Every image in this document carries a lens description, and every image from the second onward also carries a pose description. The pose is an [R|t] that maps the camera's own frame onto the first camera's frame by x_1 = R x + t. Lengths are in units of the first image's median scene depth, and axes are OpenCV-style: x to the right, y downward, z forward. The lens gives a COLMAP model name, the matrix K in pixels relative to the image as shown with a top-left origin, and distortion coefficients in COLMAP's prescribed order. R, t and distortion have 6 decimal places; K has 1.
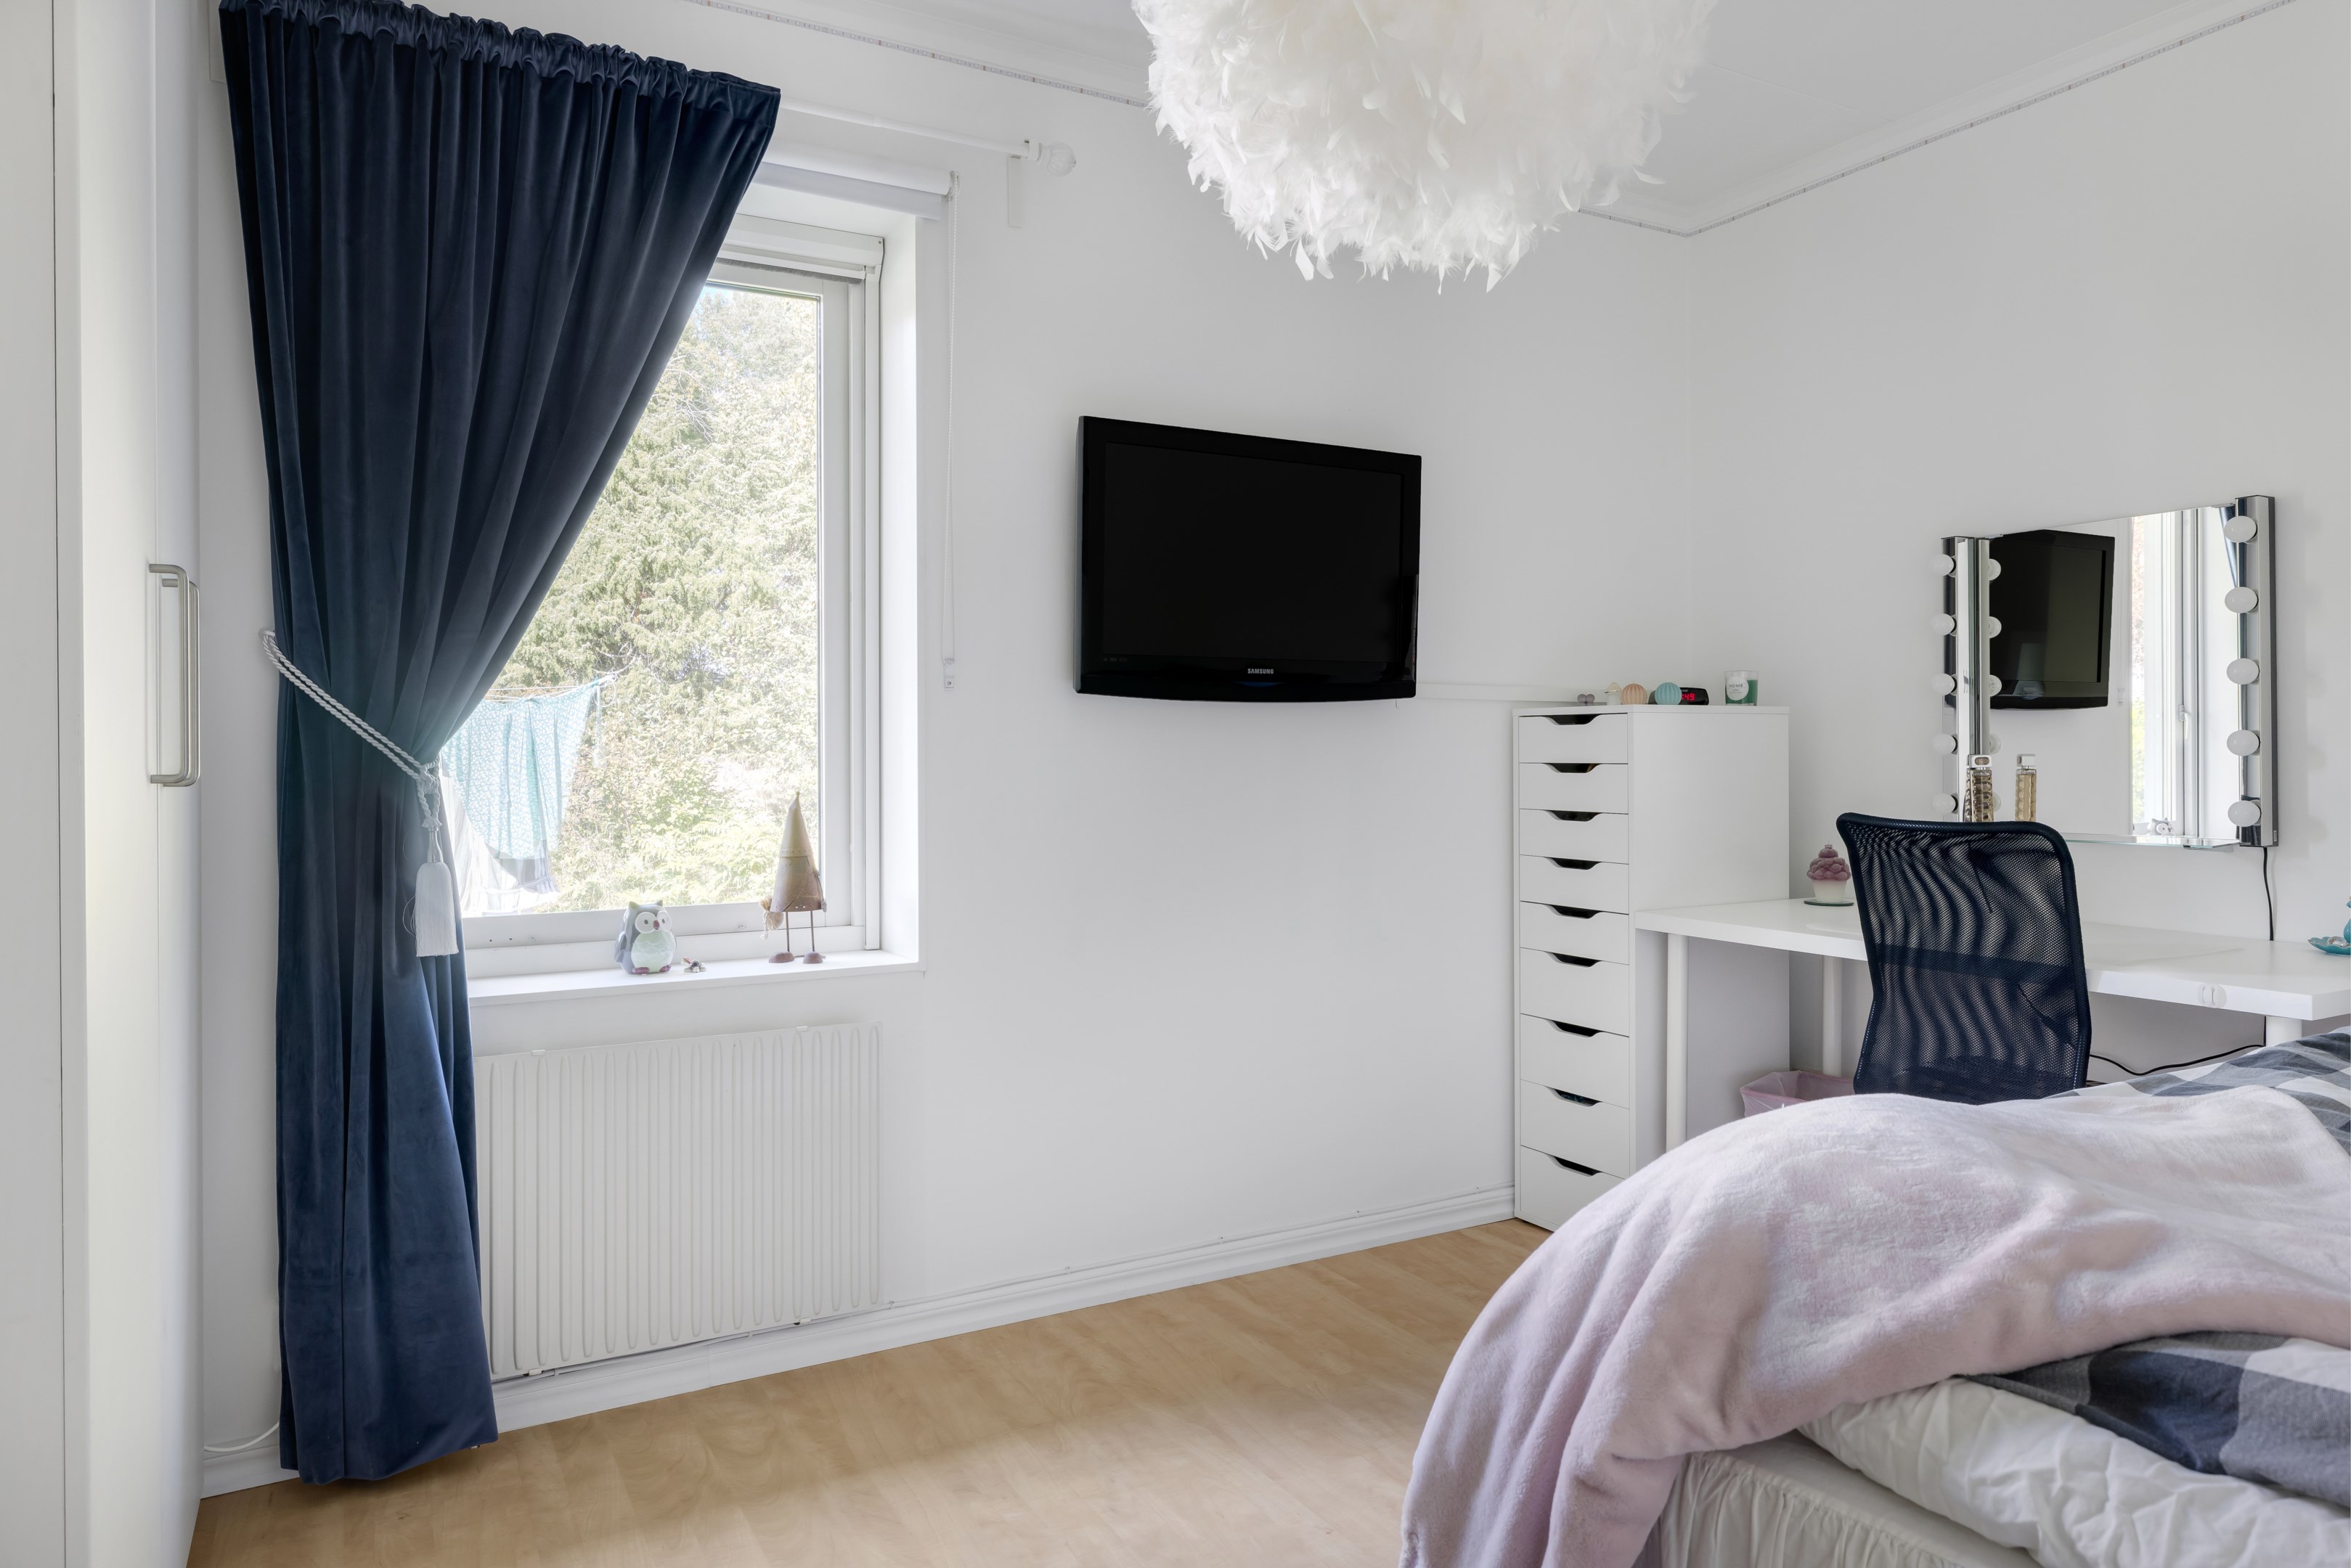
lens RADIAL K [[1311.4, 0, 1167.2], [0, 1311.4, 745.4], [0, 0, 1]] dist [-0.001948, -0.001225]
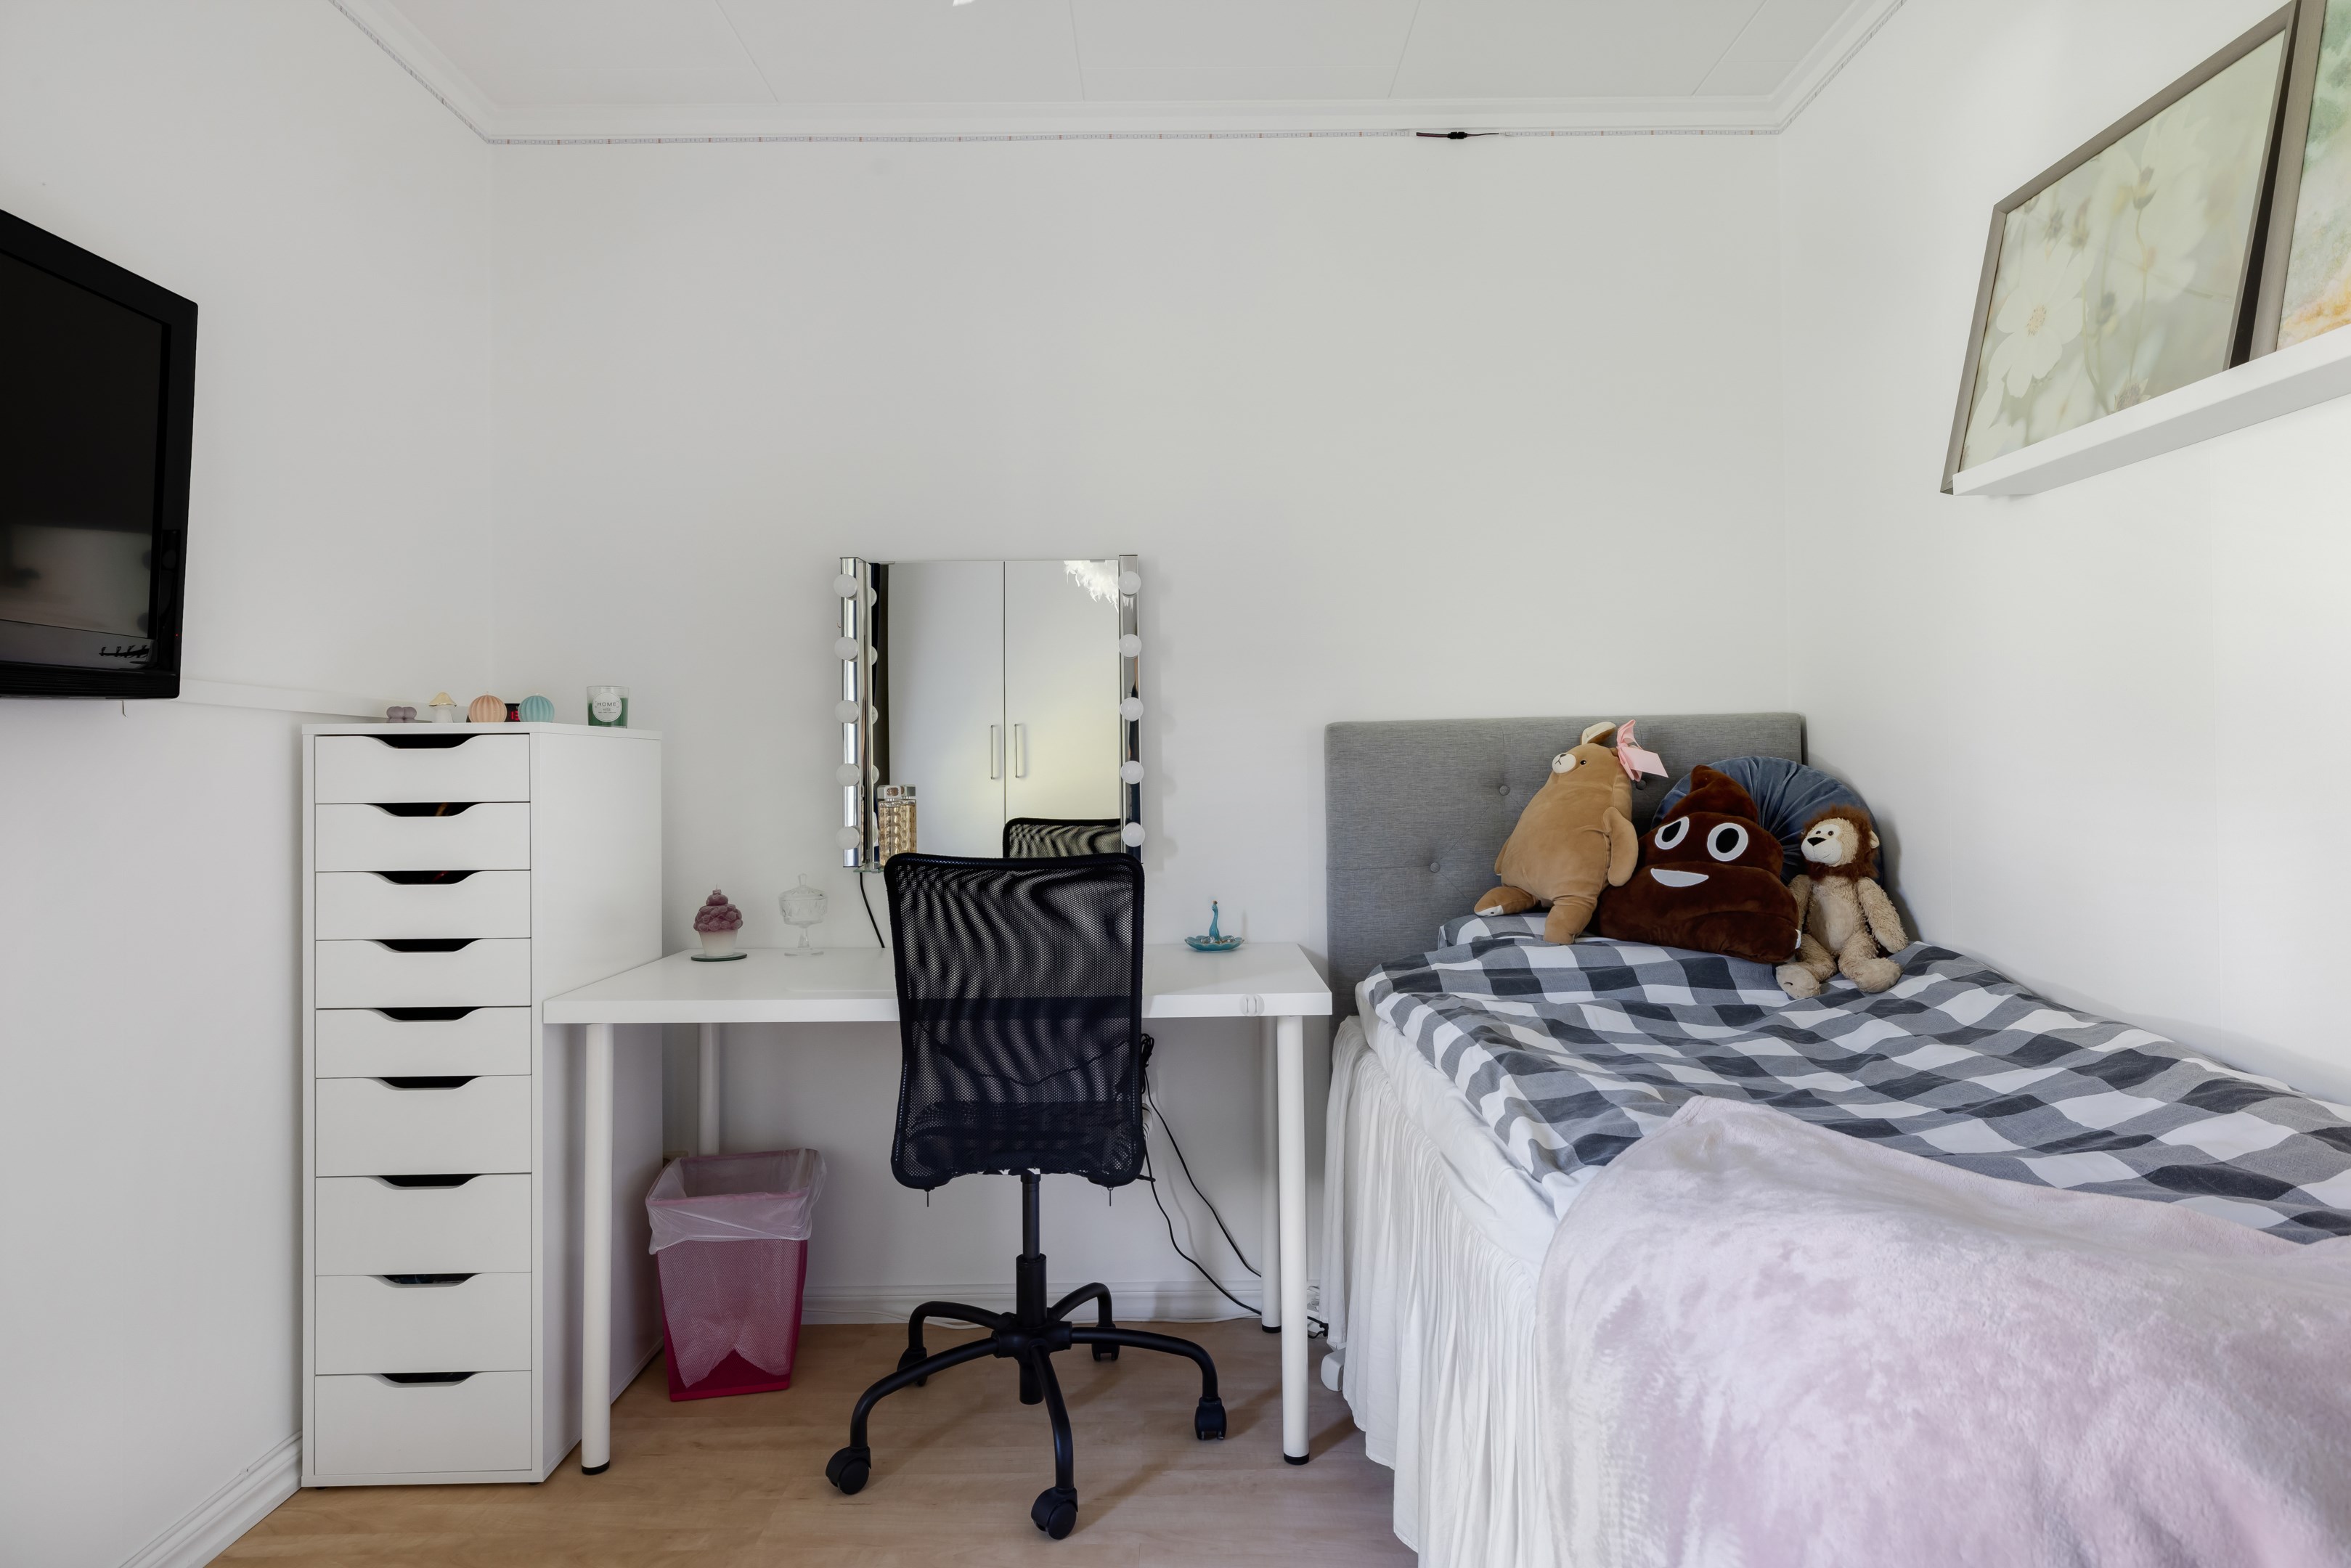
lens RADIAL K [[1311.4, 0, 1167.2], [0, 1311.4, 745.4], [0, 0, 1]] dist [-0.001948, -0.001225]
pose [[0.488495, 0.017885, 0.872384, -0.114425], [0.003311, 0.999745, -0.022351, -0.000131], [-0.872561, 0.013807, 0.488311, 0.311641]]
